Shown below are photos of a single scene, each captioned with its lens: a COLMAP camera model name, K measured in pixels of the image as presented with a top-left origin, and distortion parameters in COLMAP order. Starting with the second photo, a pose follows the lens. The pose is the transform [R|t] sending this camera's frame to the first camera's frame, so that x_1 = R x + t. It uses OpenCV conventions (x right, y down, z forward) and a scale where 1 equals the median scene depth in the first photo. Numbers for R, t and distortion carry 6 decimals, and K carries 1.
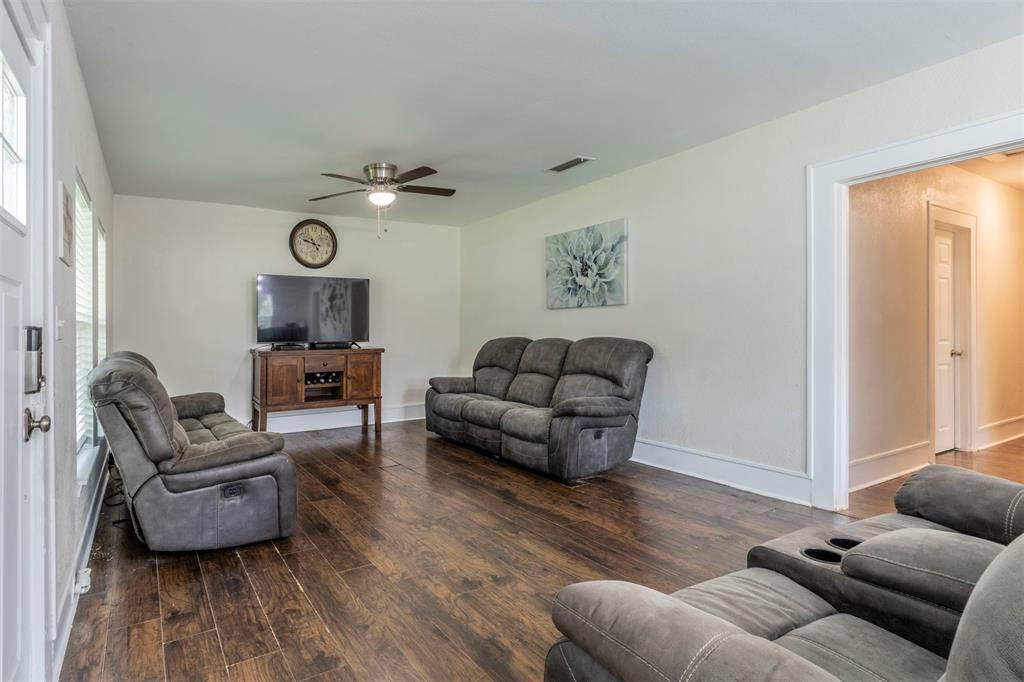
lens RADIAL K [[511.7, 0, 421.9], [0, 511.7, 328.3], [0, 0, 1]] dist [0.010916, 0.000161]
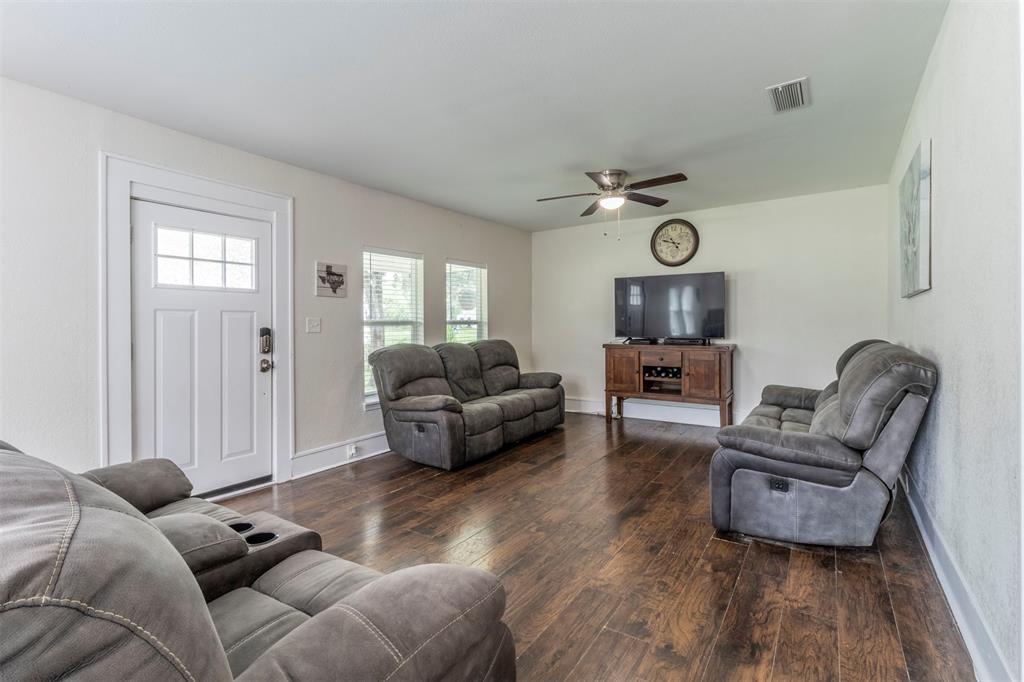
lens RADIAL K [[478.4, 0, 508.0], [0, 478.4, 330.1], [0, 0, 1]] dist [0.000713, 0.000430]
pose [[0.461425, 0.018950, -0.886977, 0.534862], [0.005402, 0.999693, 0.024168, -0.014528], [0.887163, -0.015943, 0.461181, 0.272283]]
